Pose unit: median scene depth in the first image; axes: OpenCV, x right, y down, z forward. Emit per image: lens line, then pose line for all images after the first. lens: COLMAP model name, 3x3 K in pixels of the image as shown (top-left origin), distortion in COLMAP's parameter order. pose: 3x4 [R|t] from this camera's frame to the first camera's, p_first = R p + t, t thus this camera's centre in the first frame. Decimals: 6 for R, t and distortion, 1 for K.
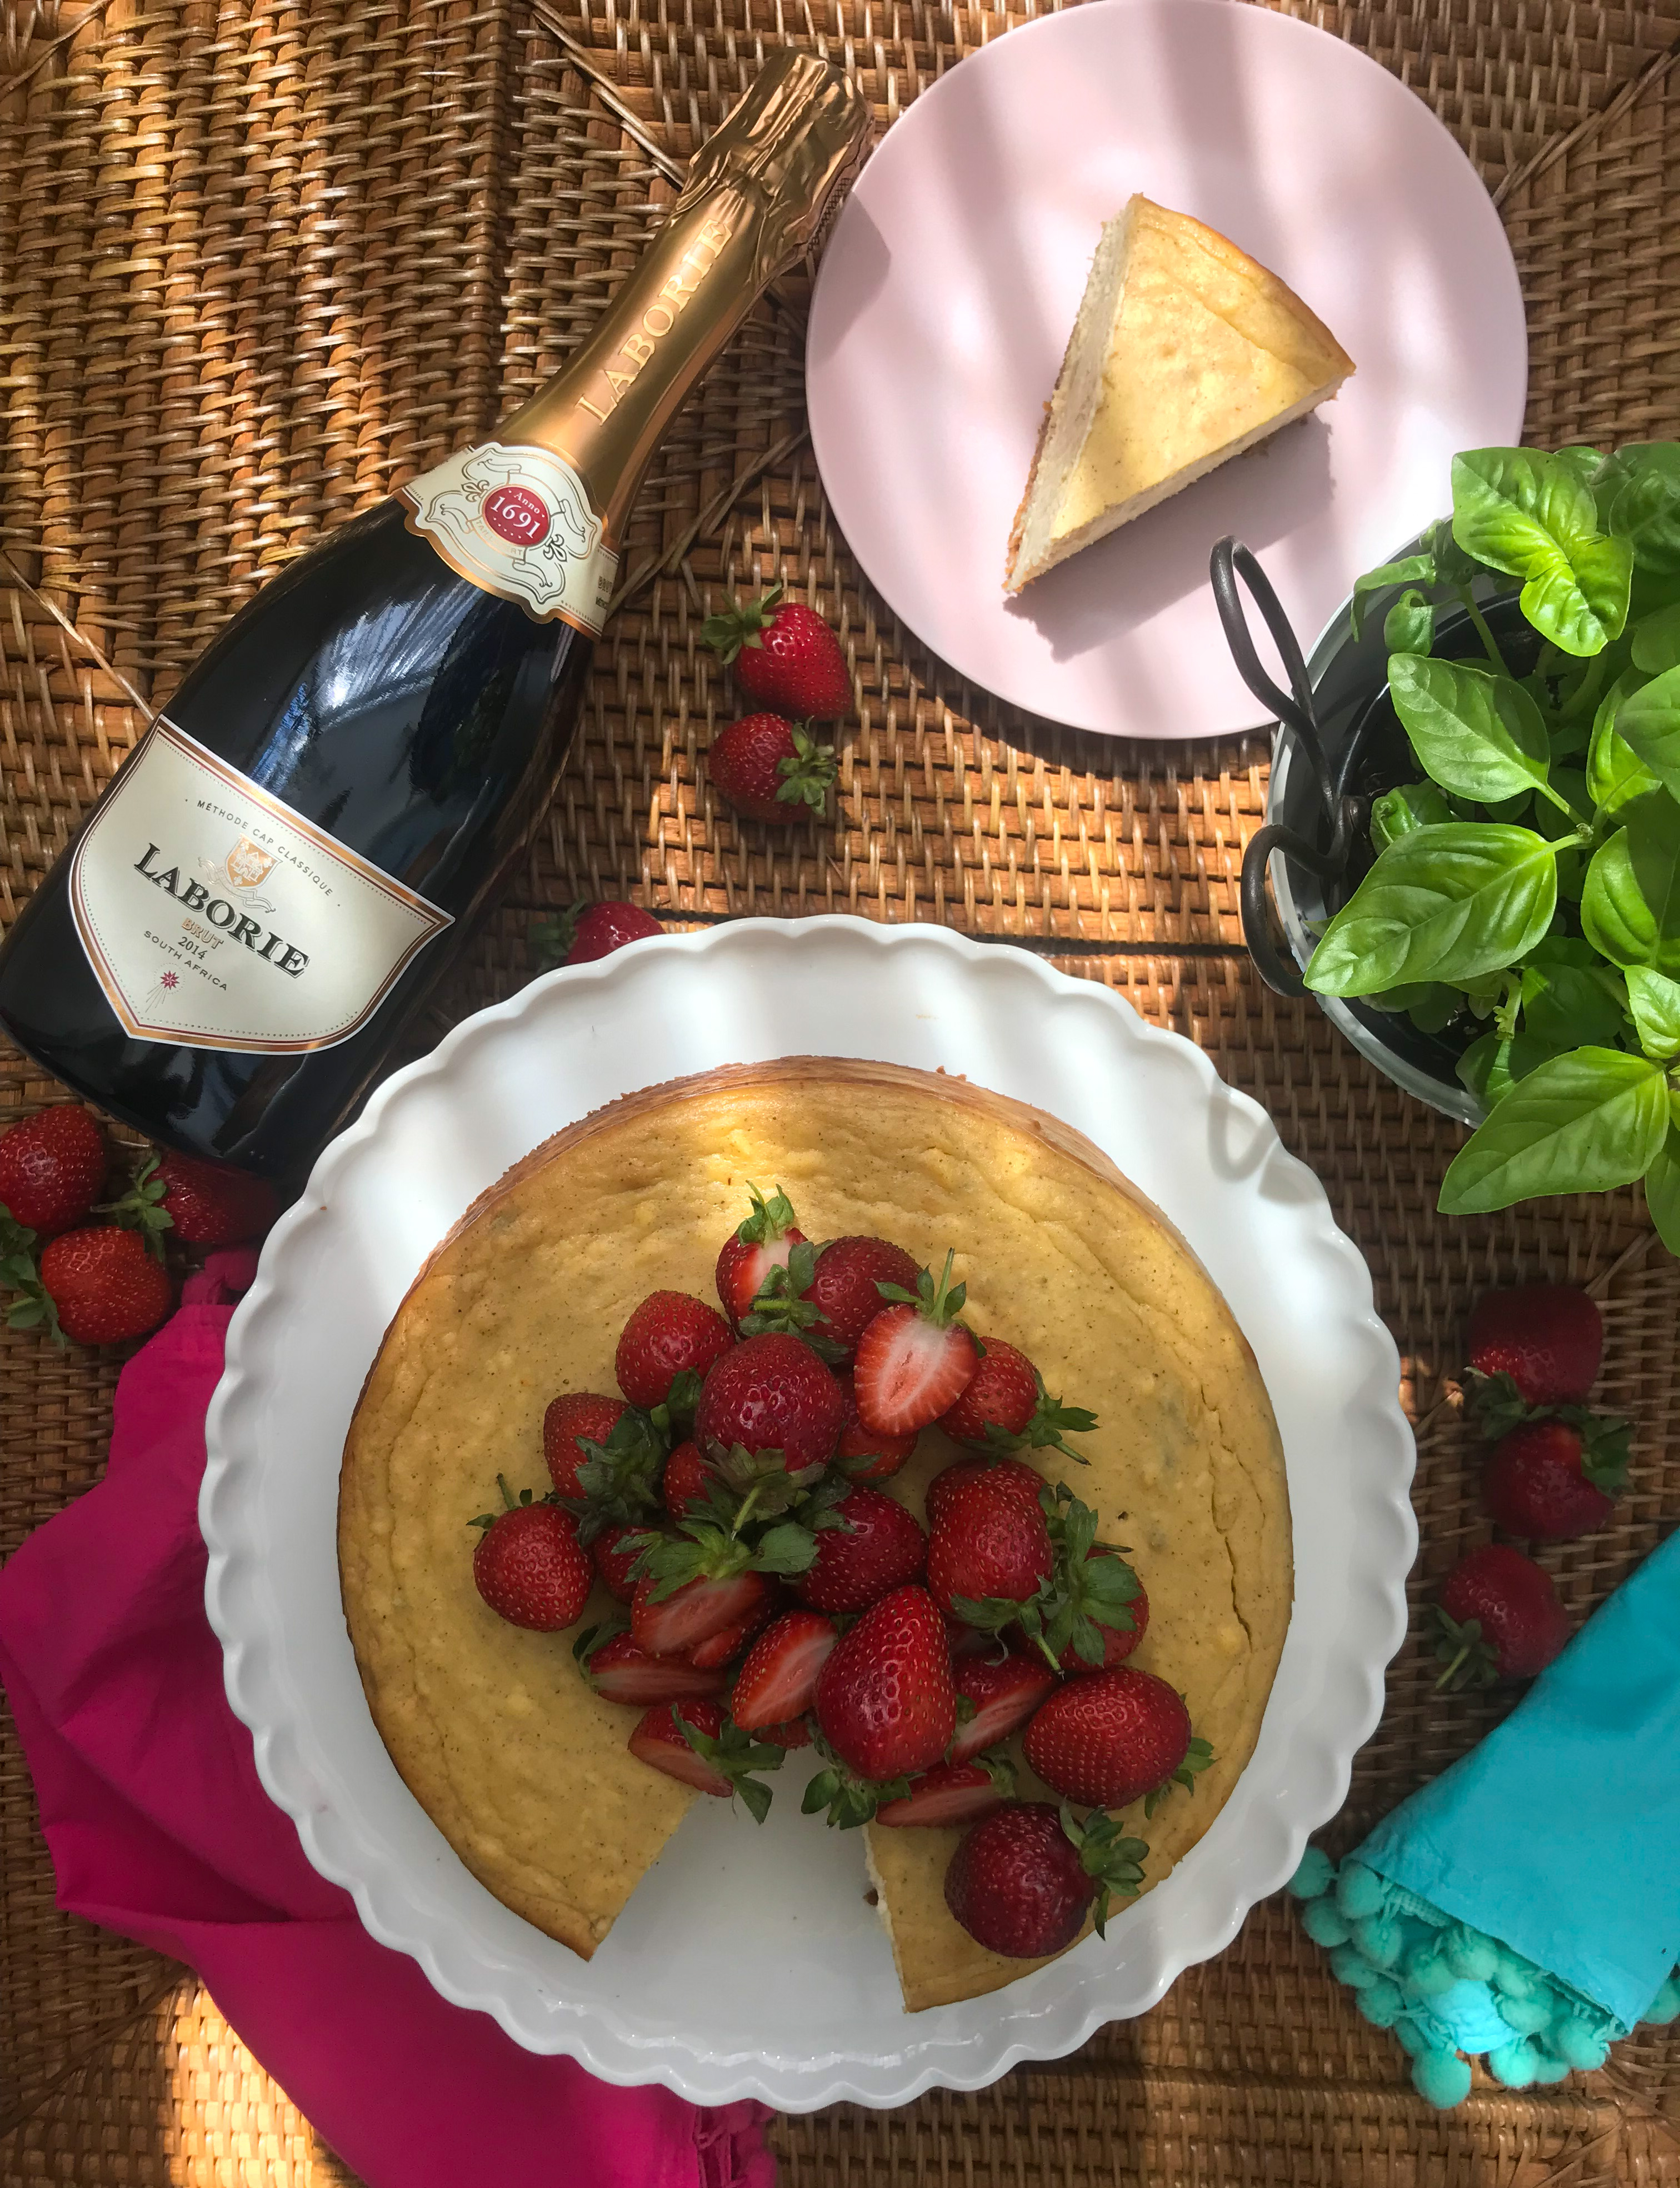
lens RADIAL K [[1815.5, 0, 846.4], [0, 1815.5, 1123.7], [0, 0, 1]] dist [-0.007302, -0.013500]
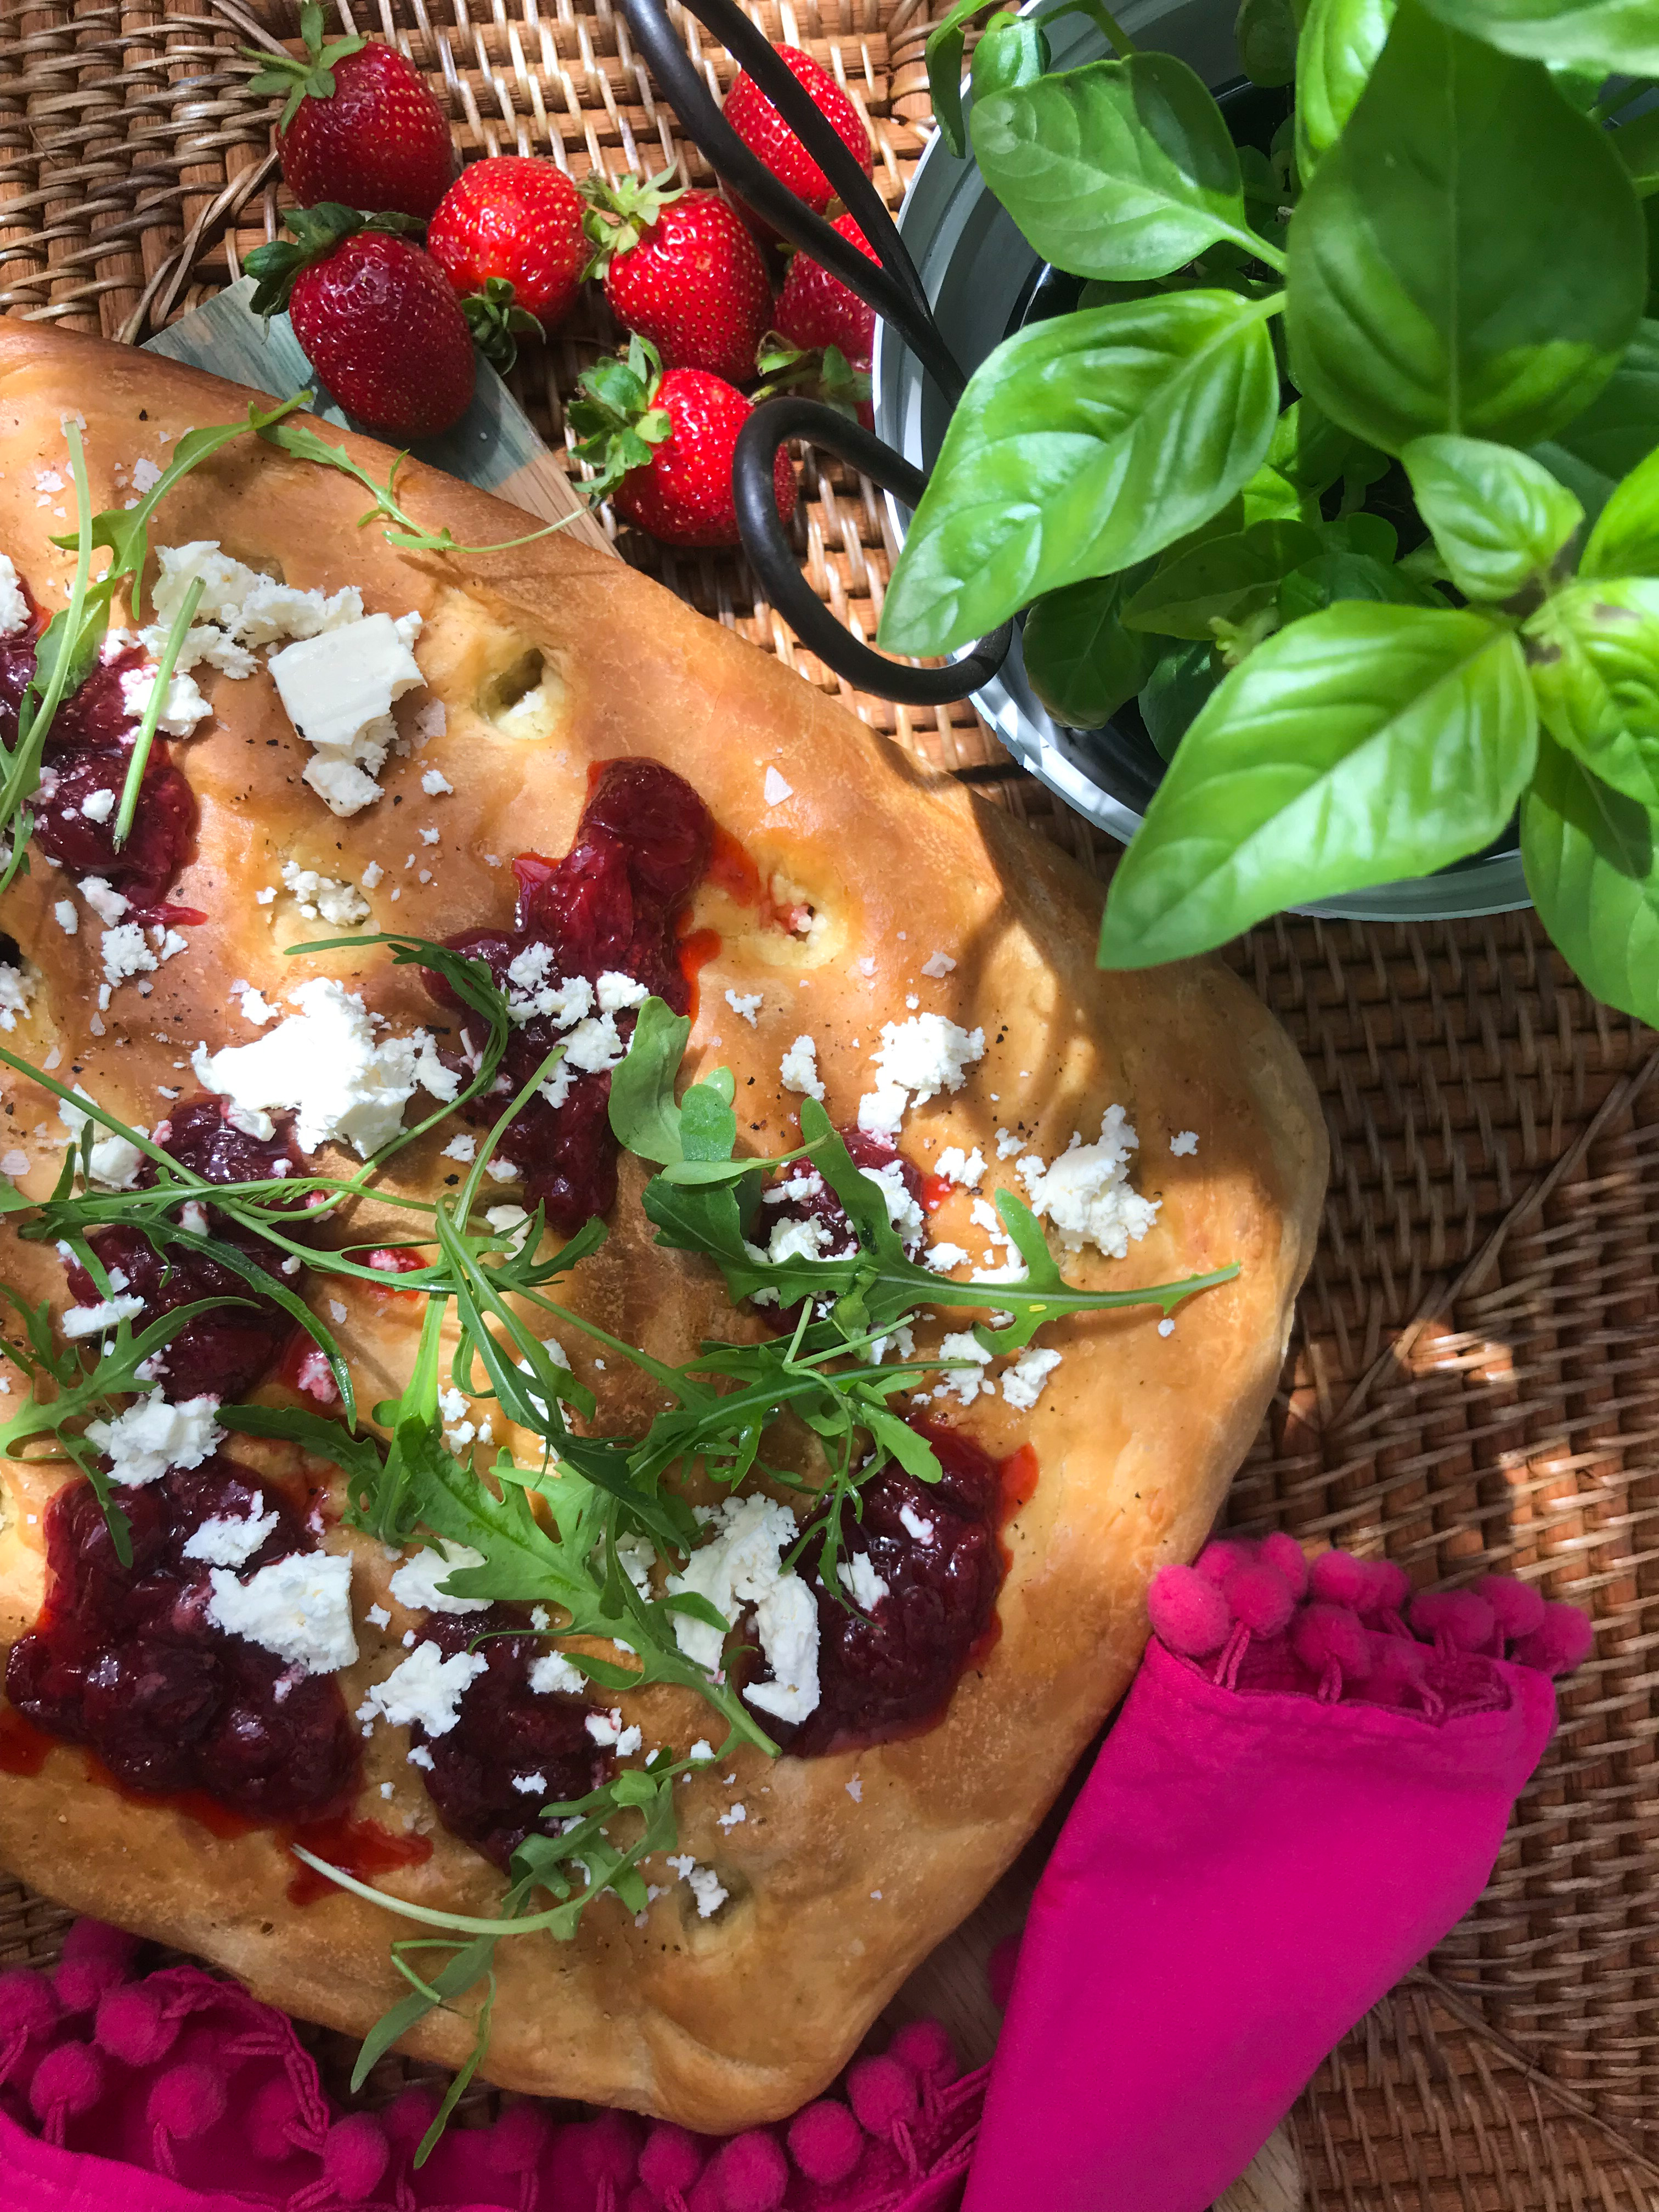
lens RADIAL K [[1846.3, 0, 851.5], [0, 1846.3, 1101.8], [0, 0, 1]] dist [-0.010964, -0.002894]
pose [[0.987963, -0.154660, -0.002934, 0.175432], [0.154362, 0.986935, -0.046171, 0.067796], [0.010037, 0.045162, 0.998929, 0.343024]]
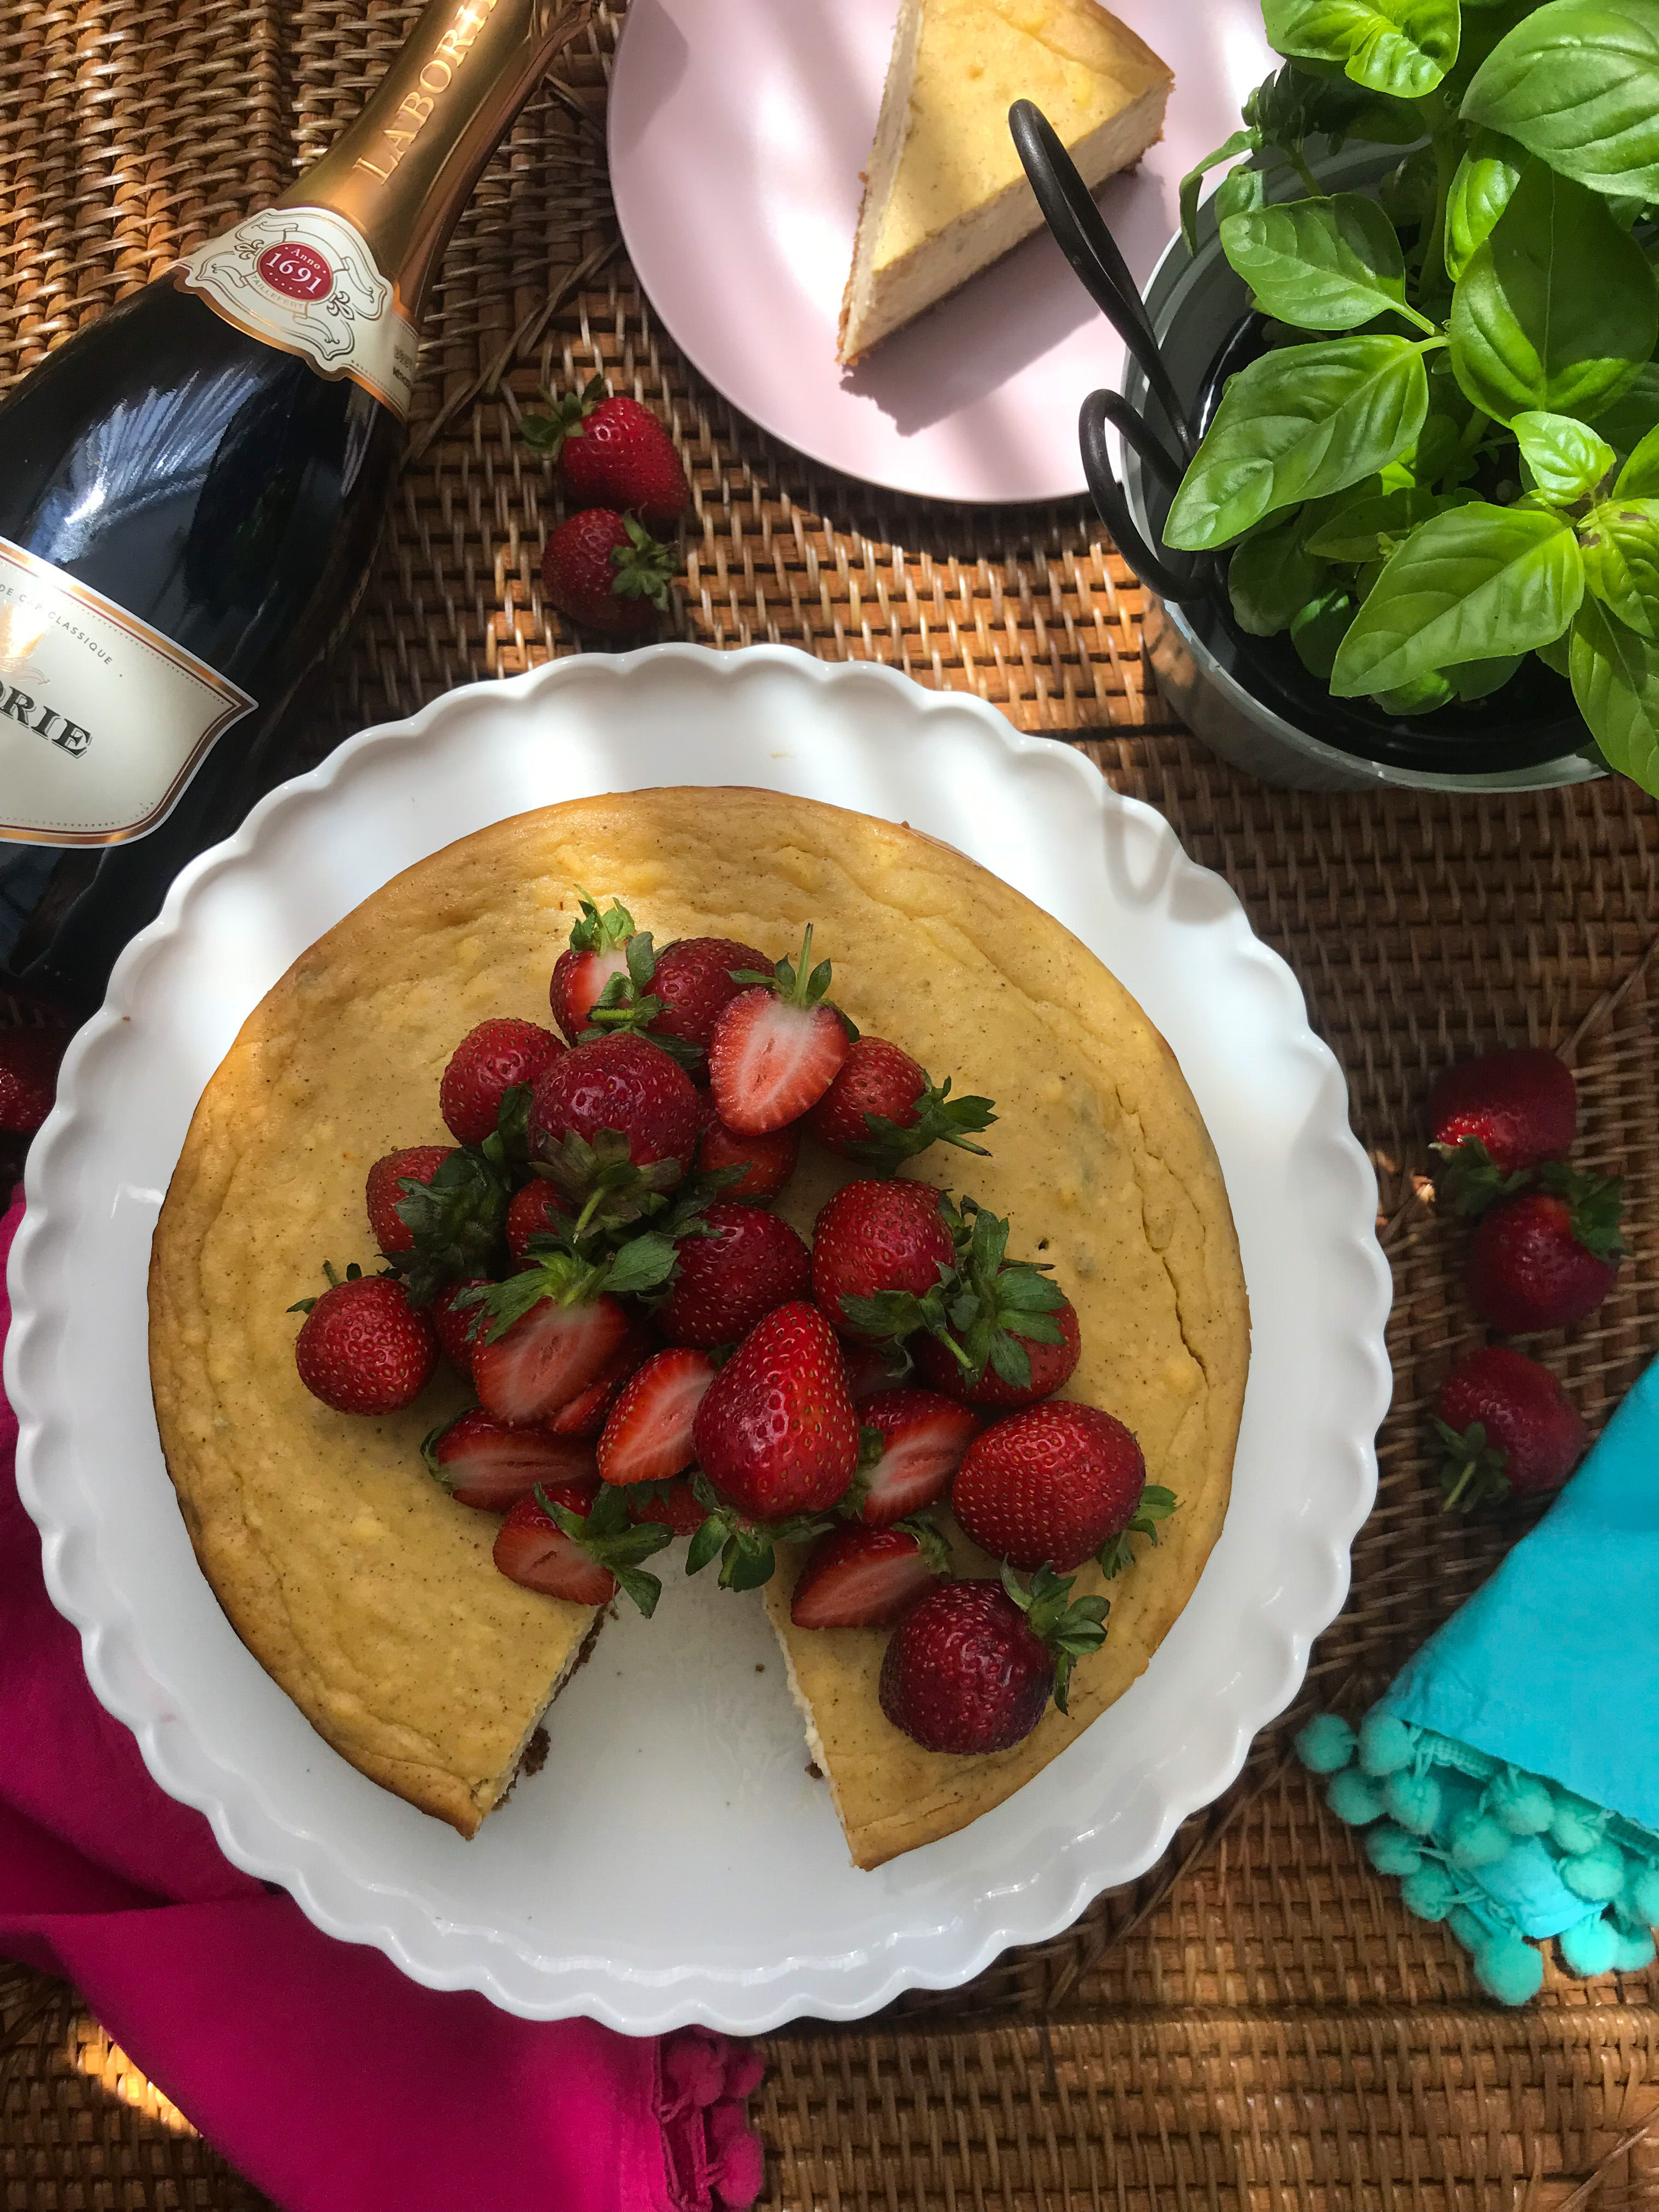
lens RADIAL K [[1818.8, 0, 829.5], [0, 1818.8, 1106.0], [0, 0, 1]] dist [-0.017077, -0.004114]
pose [[0.995631, -0.093079, 0.007451, 0.045461], [0.093345, 0.990067, -0.105134, 0.213652], [0.002409, 0.105370, 0.994430, 0.115745]]
